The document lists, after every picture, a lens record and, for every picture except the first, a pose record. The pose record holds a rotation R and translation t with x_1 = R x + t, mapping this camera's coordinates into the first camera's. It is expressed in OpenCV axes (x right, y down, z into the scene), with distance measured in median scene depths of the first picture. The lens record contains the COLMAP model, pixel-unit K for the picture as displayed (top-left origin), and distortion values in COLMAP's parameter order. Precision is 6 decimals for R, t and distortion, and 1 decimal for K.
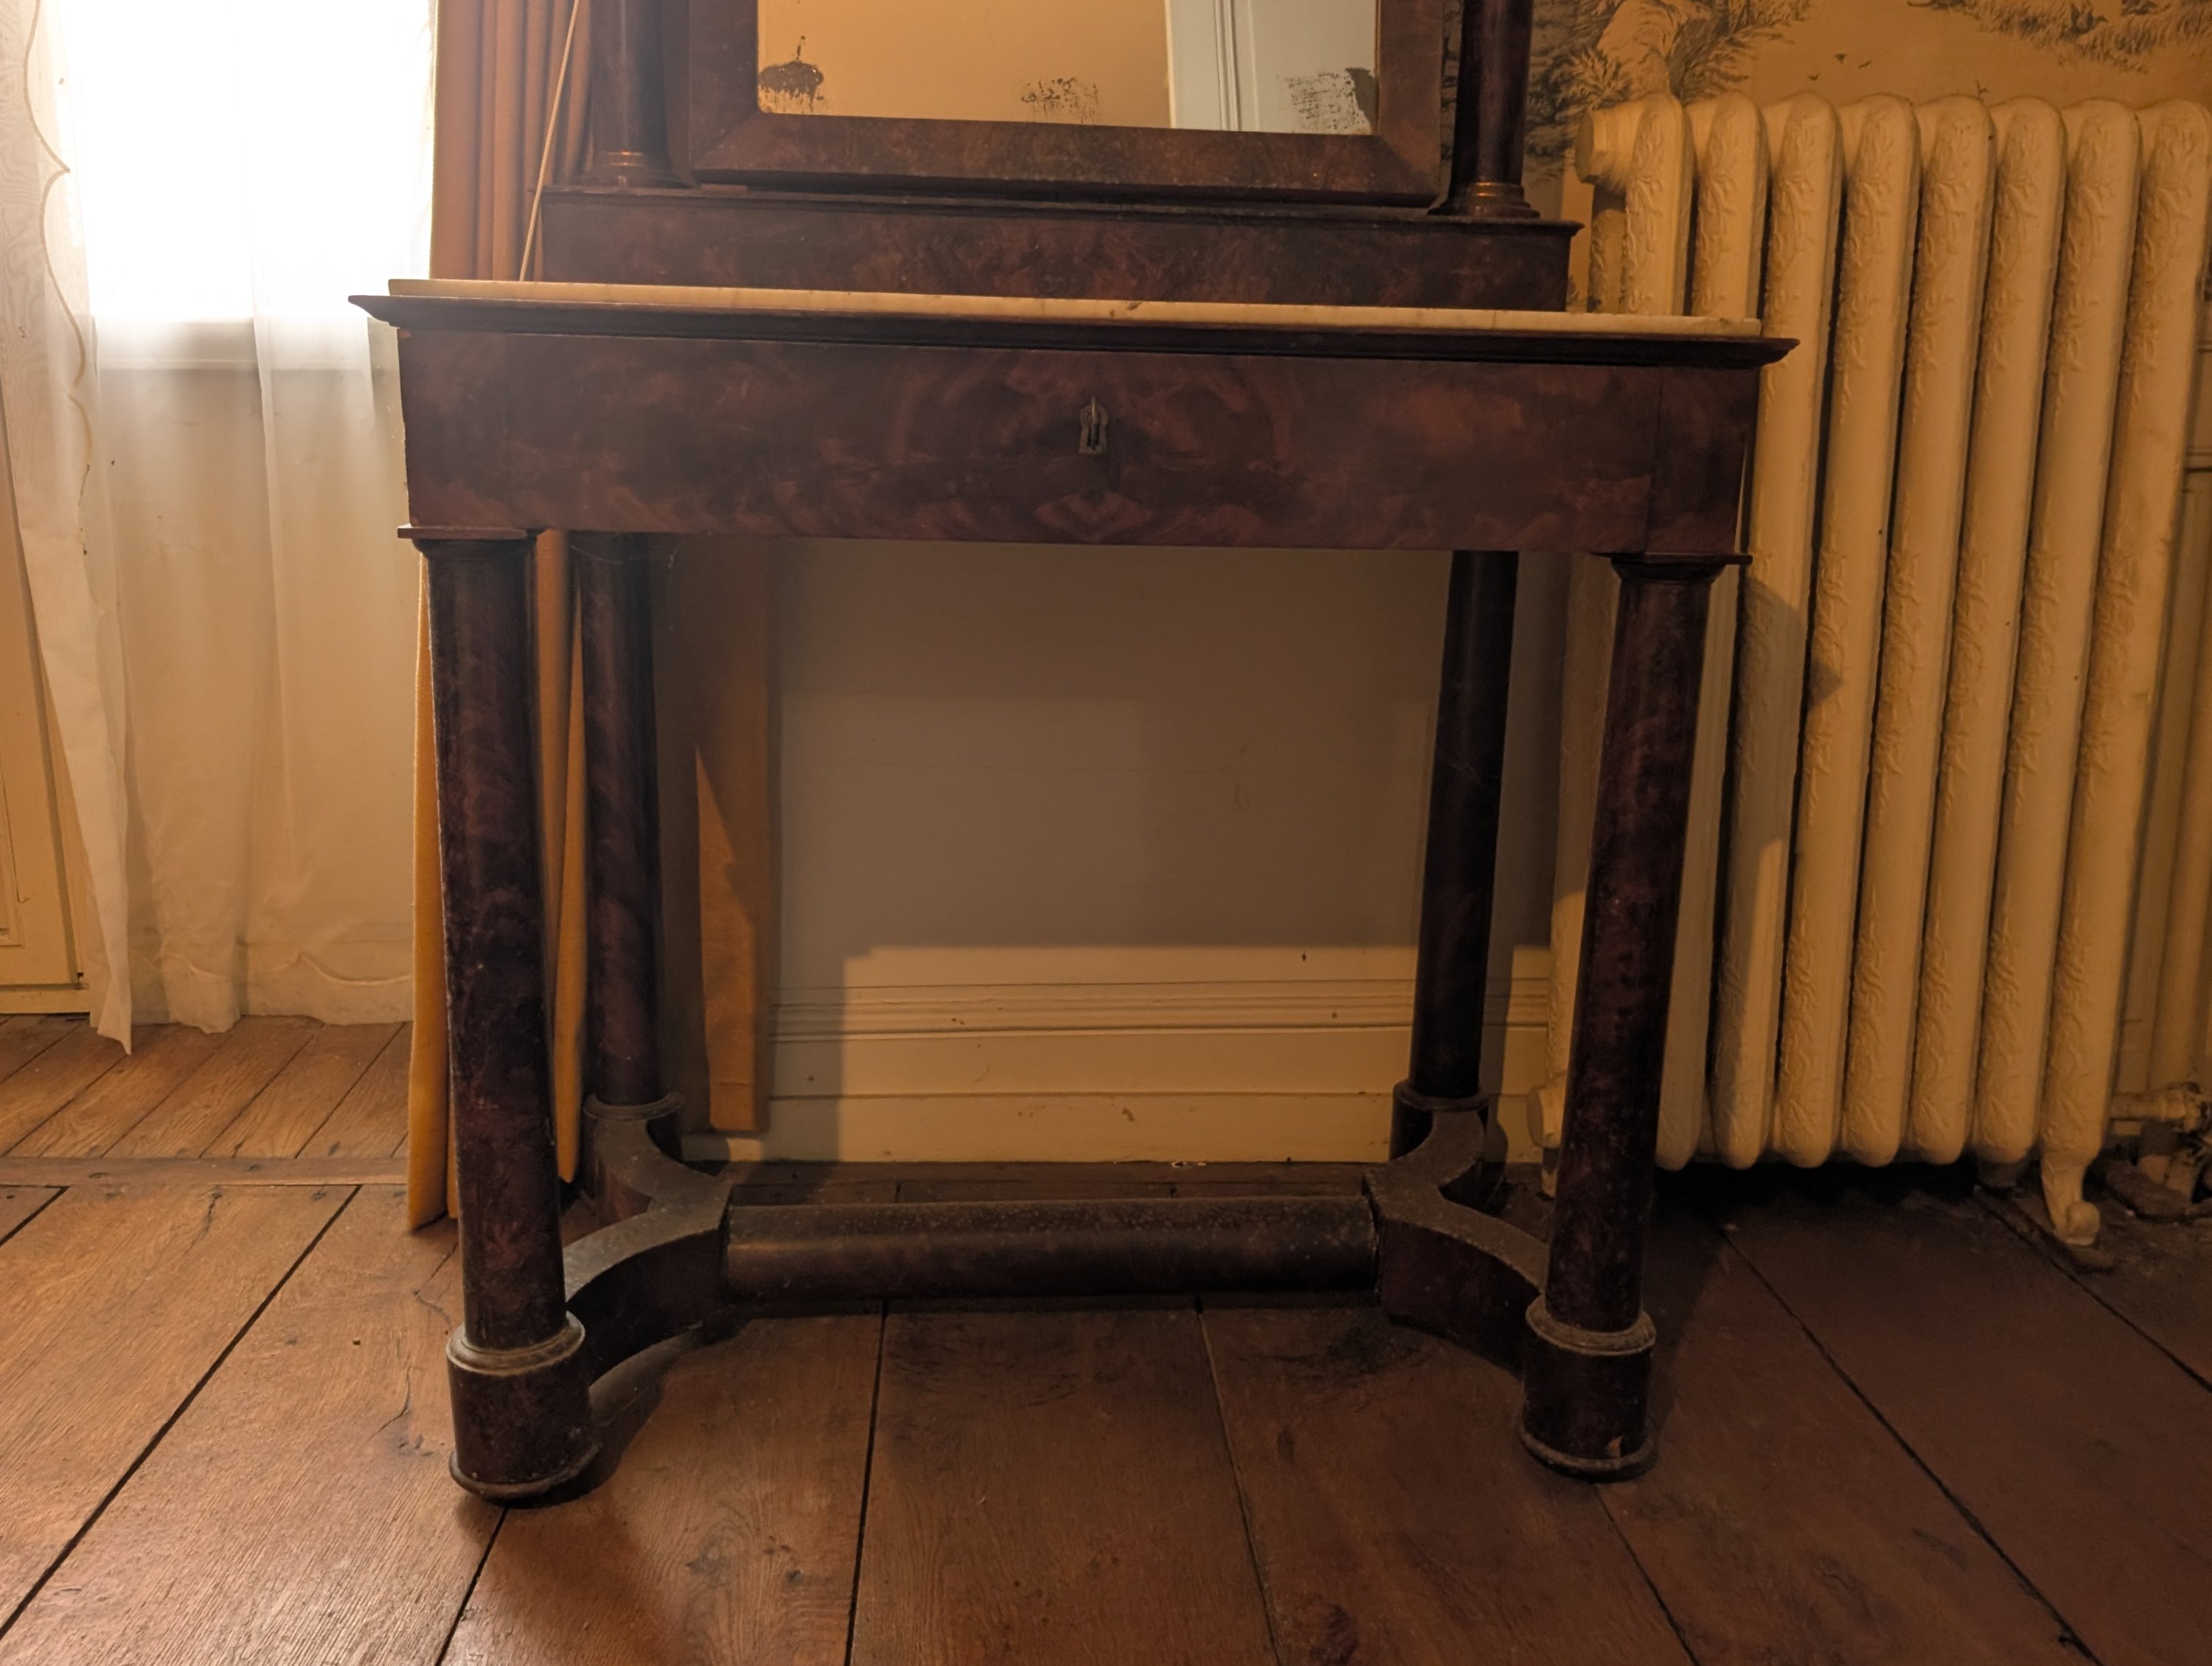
lens RADIAL K [[1843.3, 0, 1038.4], [0, 1843.3, 834.5], [0, 0, 1]] dist [-0.006388, 0.010855]
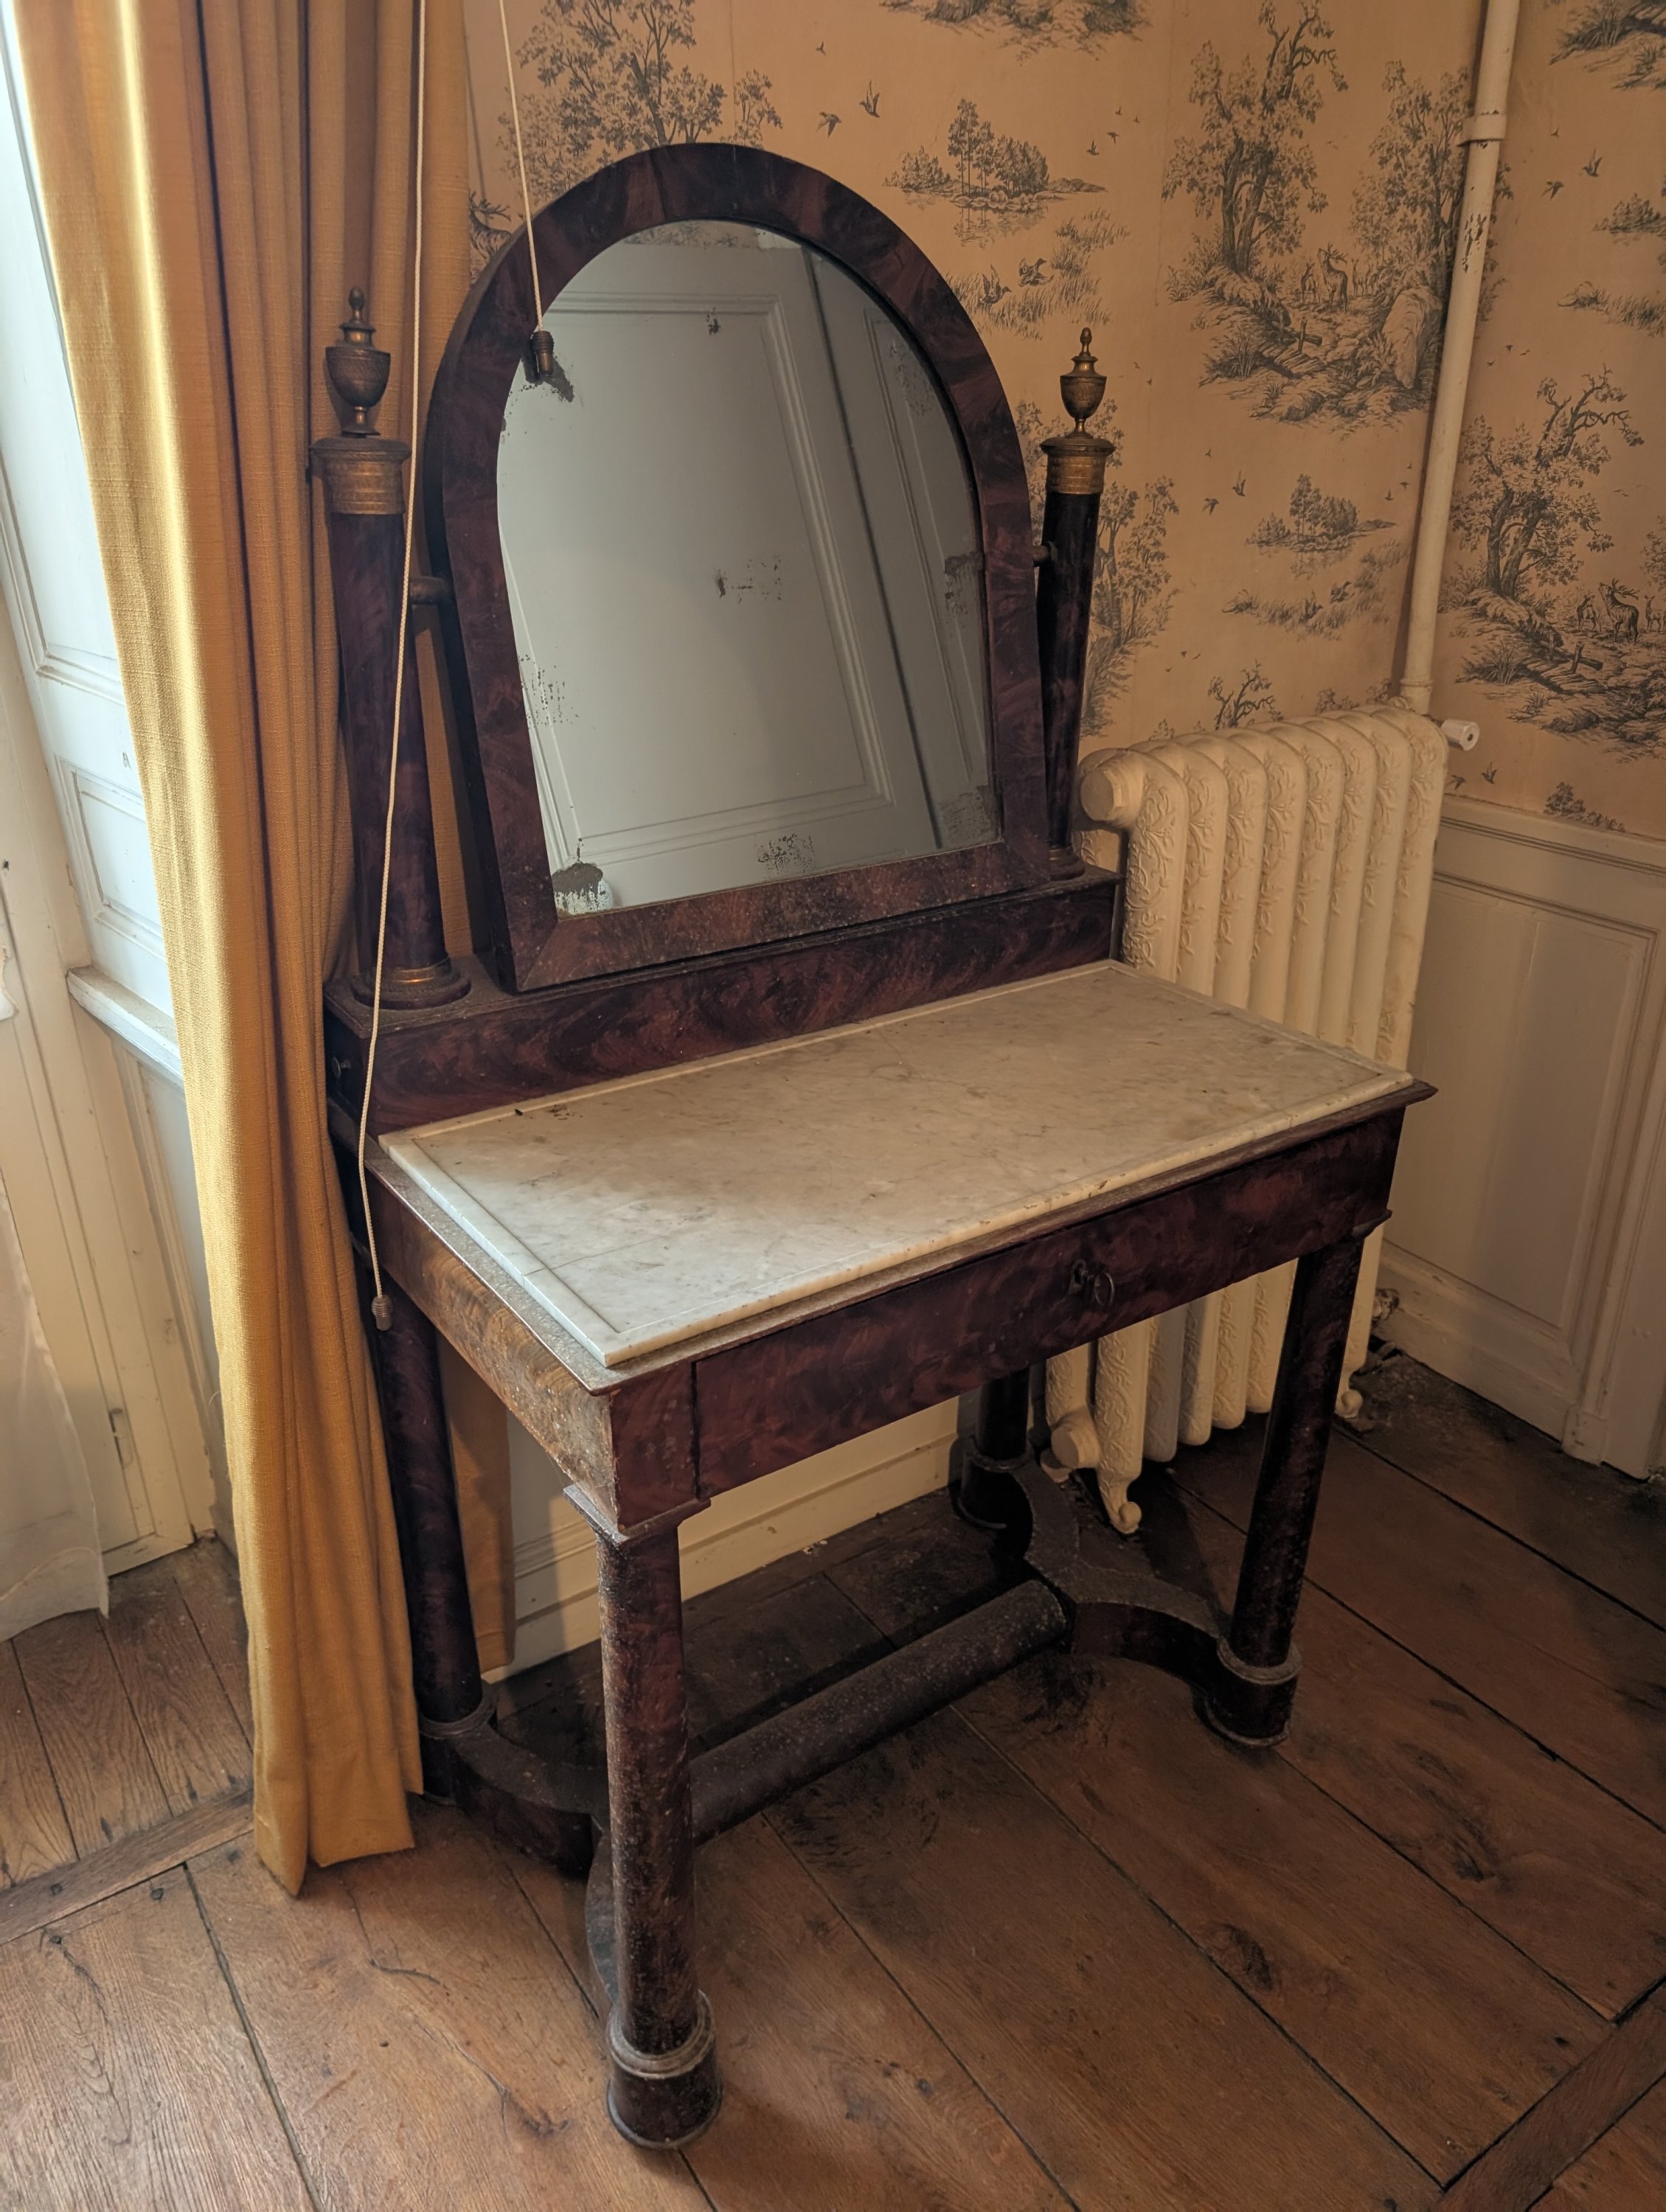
lens RADIAL K [[1663.3, 0, 855.9], [0, 1663.3, 1161.5], [0, 0, 1]] dist [0.002162, -0.001766]
pose [[0.839248, -0.243575, 0.486143, -0.493185], [0.128741, 0.957646, 0.257564, -0.468209], [-0.528289, -0.153574, 0.835060, 0.079587]]
